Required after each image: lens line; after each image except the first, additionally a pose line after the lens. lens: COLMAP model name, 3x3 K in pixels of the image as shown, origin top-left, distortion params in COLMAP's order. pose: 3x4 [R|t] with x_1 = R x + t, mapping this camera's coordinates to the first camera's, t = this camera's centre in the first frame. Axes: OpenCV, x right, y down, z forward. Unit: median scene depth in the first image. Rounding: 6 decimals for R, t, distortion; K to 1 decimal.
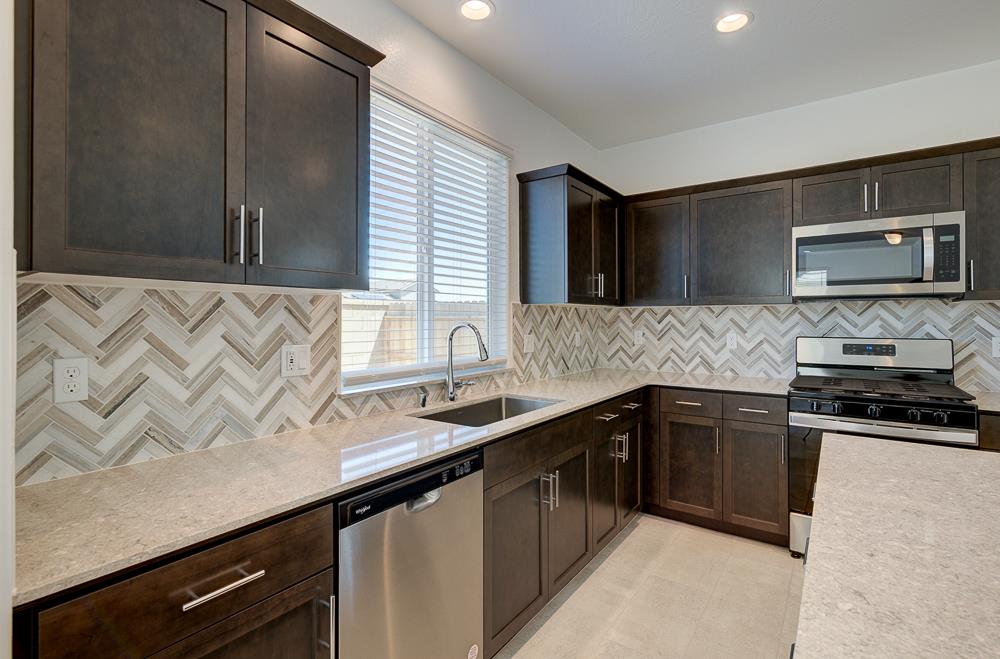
lens RADIAL K [[466.0, 0, 495.3], [0, 466.0, 313.2], [0, 0, 1]] dist [0.002569, 0.000091]
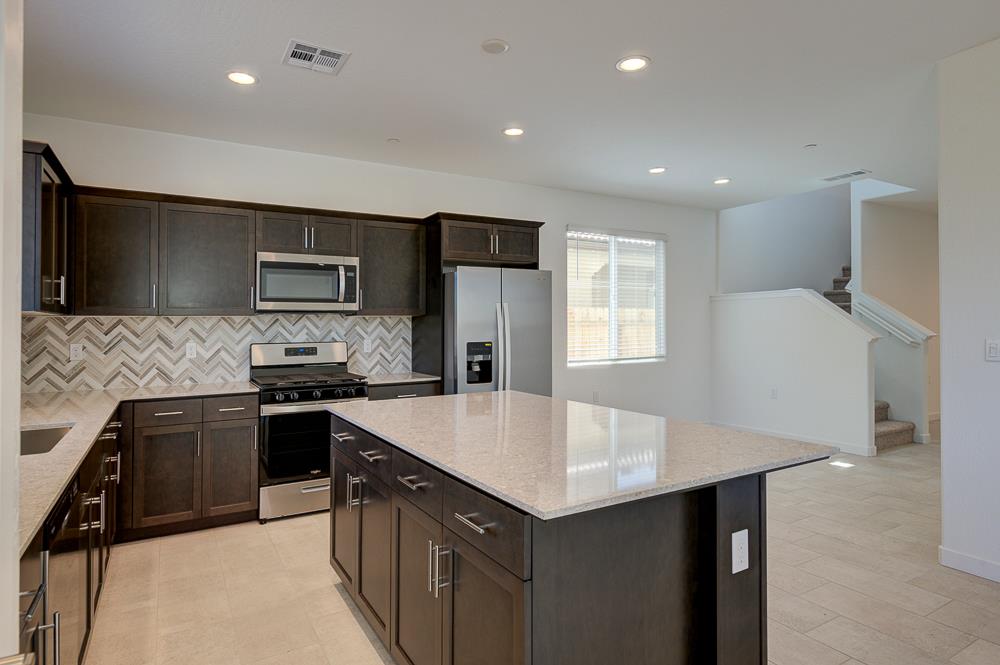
lens RADIAL K [[558.6, 0, 499.3], [0, 558.6, 323.5], [0, 0, 1]] dist [0.003794, 0.000204]
pose [[0.385827, 0.001176, 0.922570, -0.430665], [-0.003097, 0.999995, 0.000021, -0.002503], [-0.922566, -0.002865, 0.385829, -0.123568]]
